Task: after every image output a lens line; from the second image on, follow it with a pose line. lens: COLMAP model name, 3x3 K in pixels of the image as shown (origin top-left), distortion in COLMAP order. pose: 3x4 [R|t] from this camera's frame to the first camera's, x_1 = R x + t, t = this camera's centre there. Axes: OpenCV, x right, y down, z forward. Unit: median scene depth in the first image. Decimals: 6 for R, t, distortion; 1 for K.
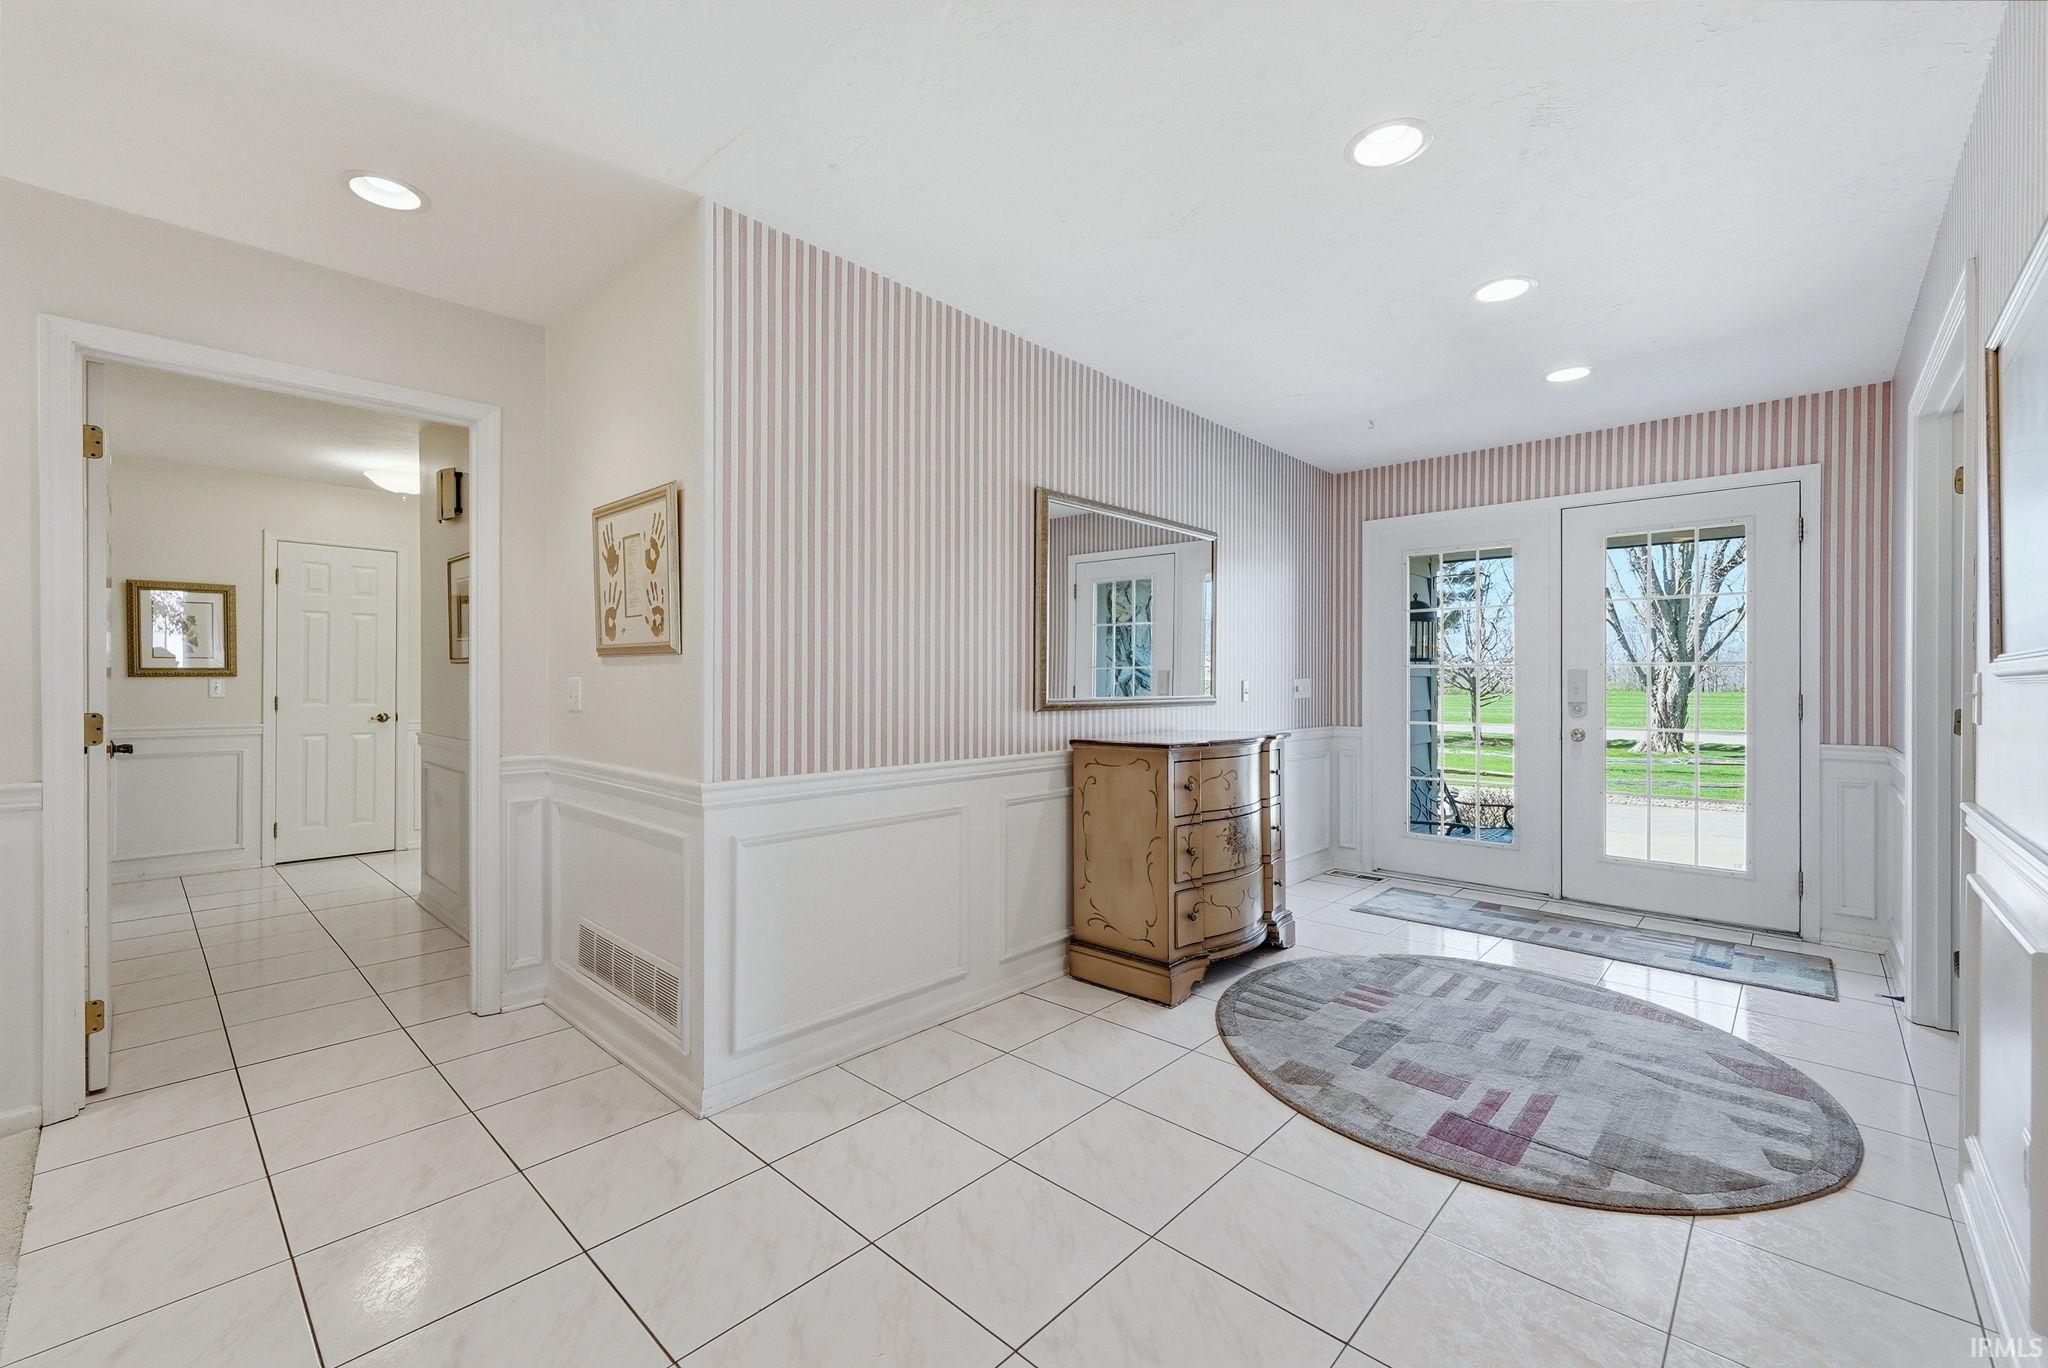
lens RADIAL K [[843.5, 0, 1024.0], [0, 843.5, 677.9], [0, 0, 1]] dist [-0.001569, 0.000270]
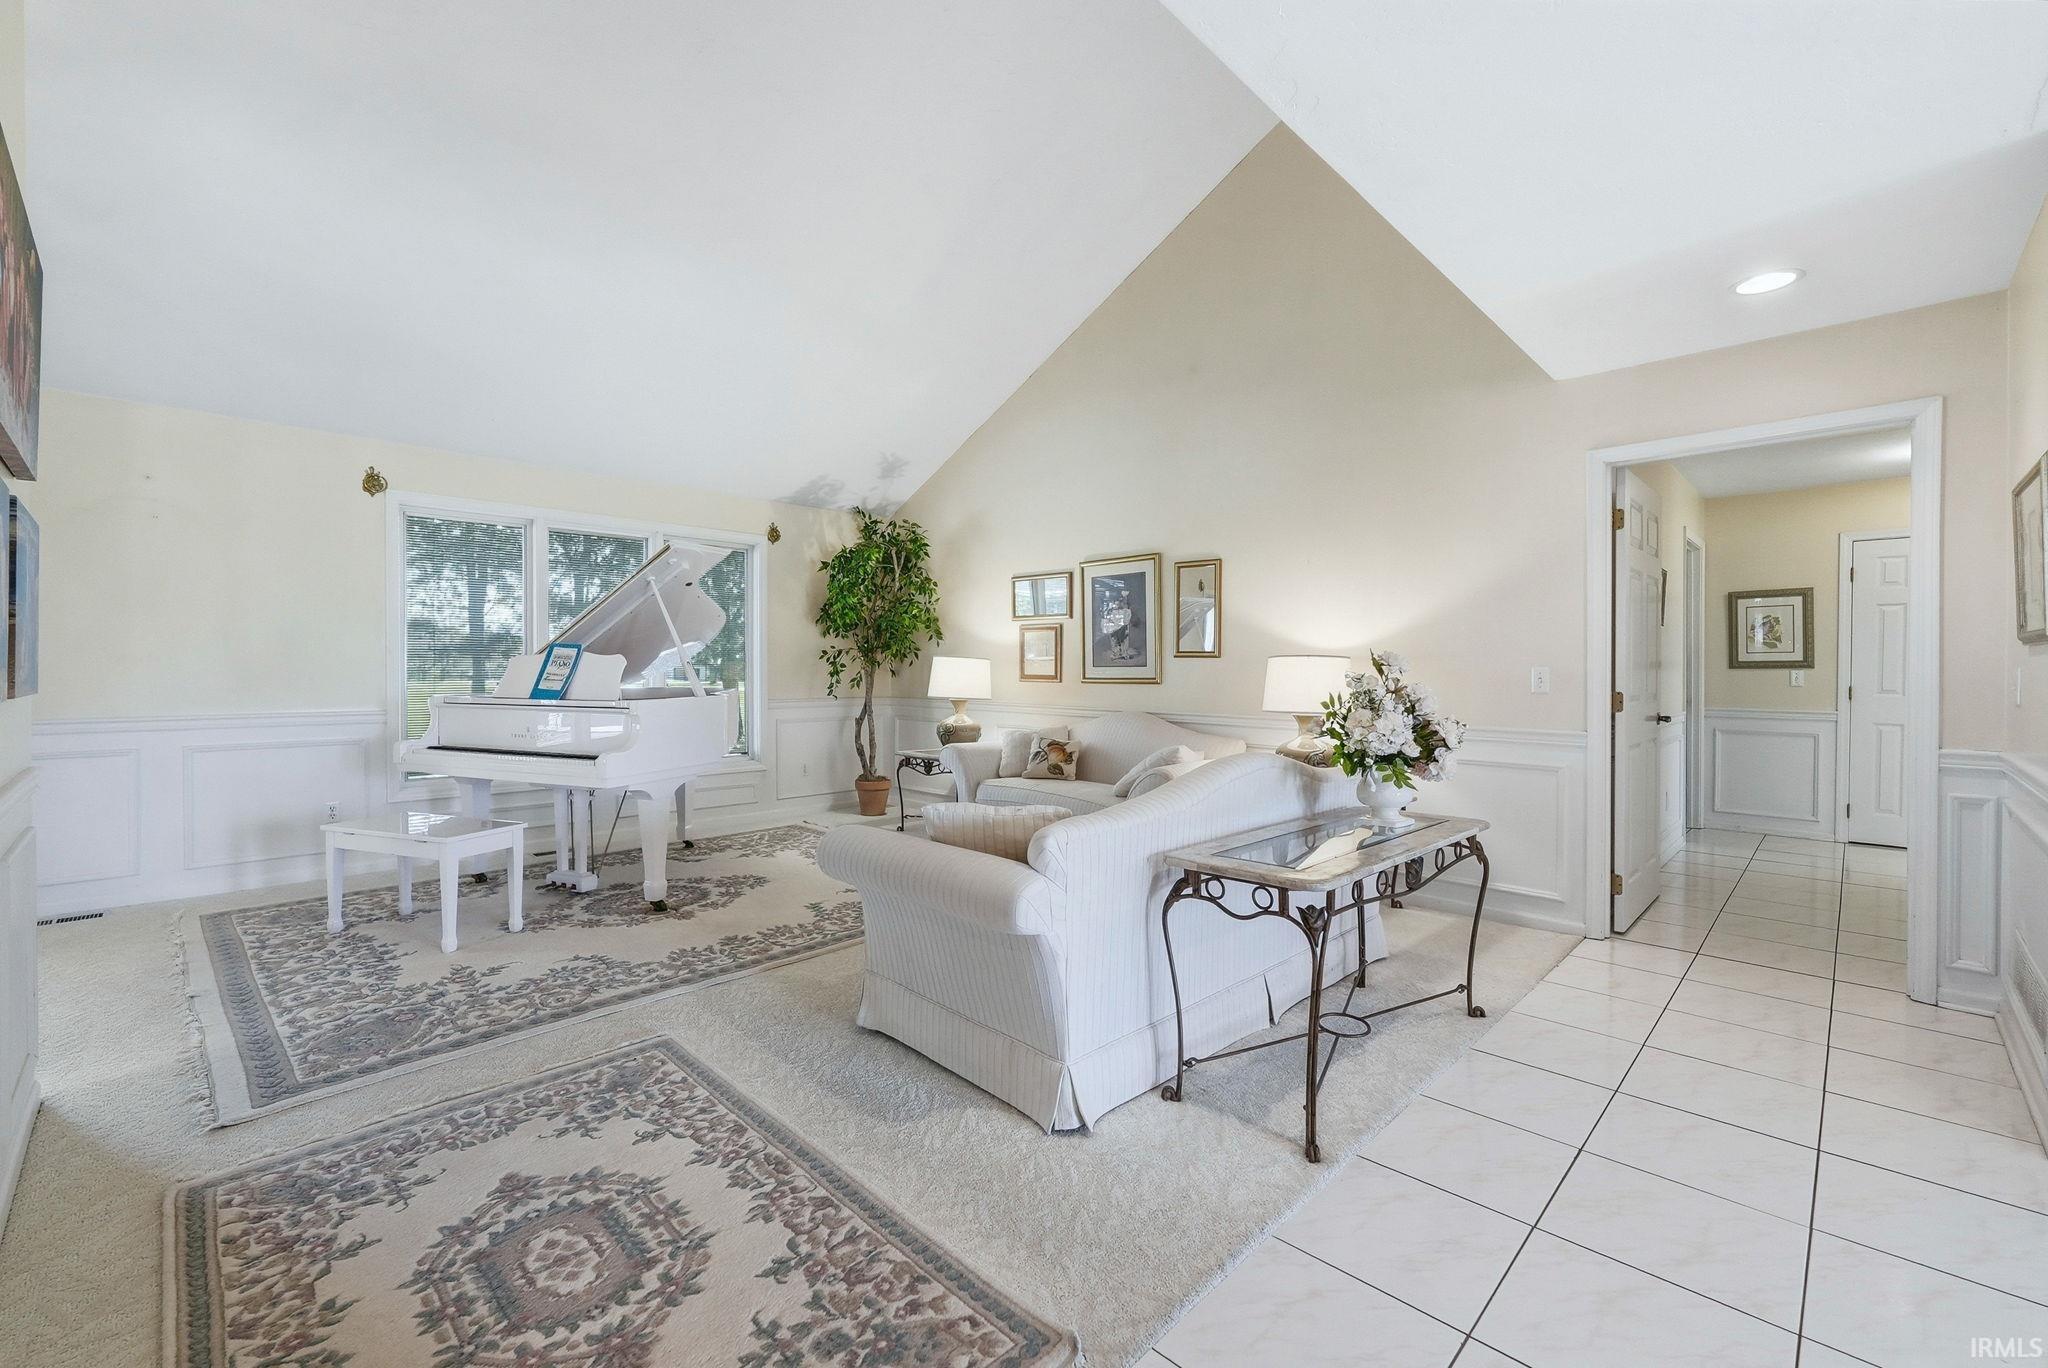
lens RADIAL K [[843.5, 0, 1018.2], [0, 843.5, 672.0], [0, 0, 1]] dist [-0.001569, 0.000270]
pose [[-0.028802, 0.003577, -0.999579, 0.241227], [-0.000278, 0.999994, 0.003587, -0.000225], [0.999585, 0.000381, -0.028801, -0.034623]]
